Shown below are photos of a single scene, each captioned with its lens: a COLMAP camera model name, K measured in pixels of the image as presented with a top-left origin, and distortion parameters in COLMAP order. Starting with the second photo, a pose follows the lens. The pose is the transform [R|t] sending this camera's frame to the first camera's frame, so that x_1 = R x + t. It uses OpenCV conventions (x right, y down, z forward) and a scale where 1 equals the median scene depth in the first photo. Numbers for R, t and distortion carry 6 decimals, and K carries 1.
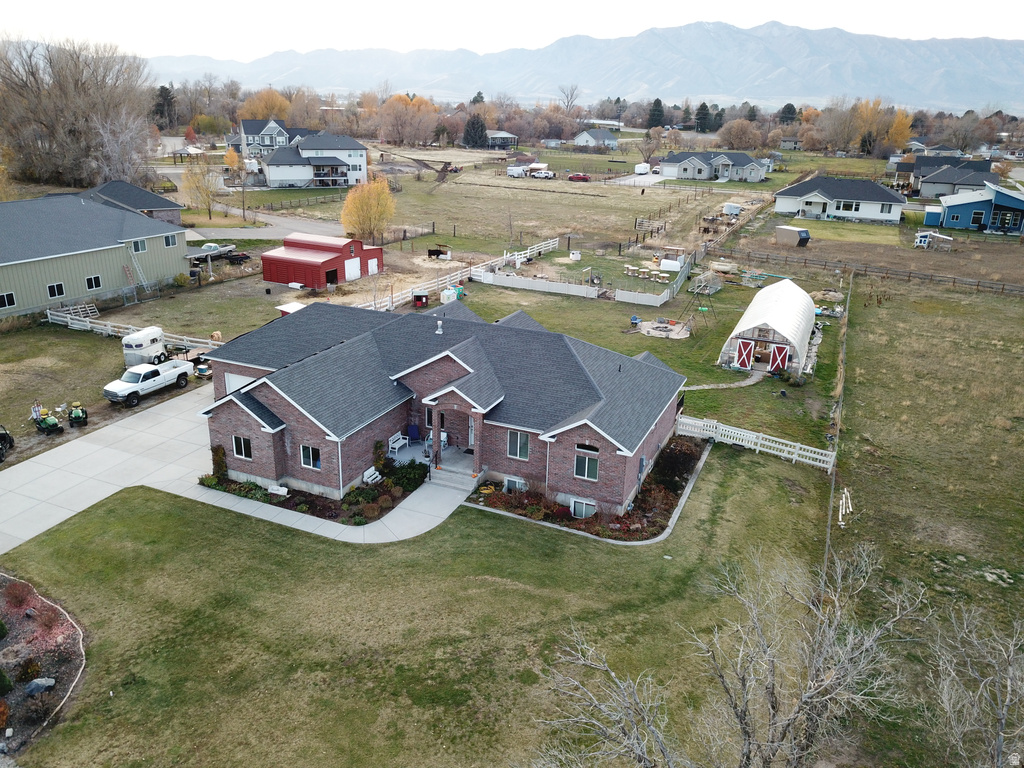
lens RADIAL K [[782.9, 0, 504.7], [0, 782.9, 383.9], [0, 0, 1]] dist [0.011257, -0.005101]
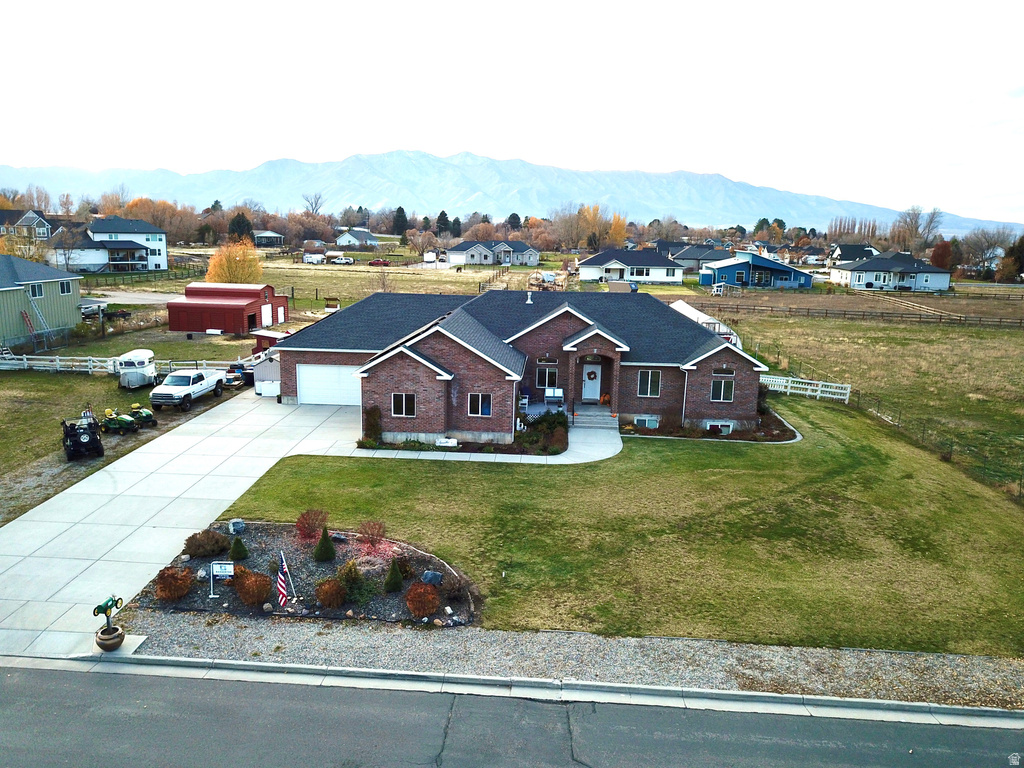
lens RADIAL K [[782.9, 0, 504.7], [0, 782.9, 383.9], [0, 0, 1]] dist [0.011257, -0.005101]
pose [[0.938535, -0.070640, 0.337880, -0.334178], [0.117906, 0.985569, -0.121458, 0.116171], [-0.324424, 0.153830, 0.933320, 0.027808]]
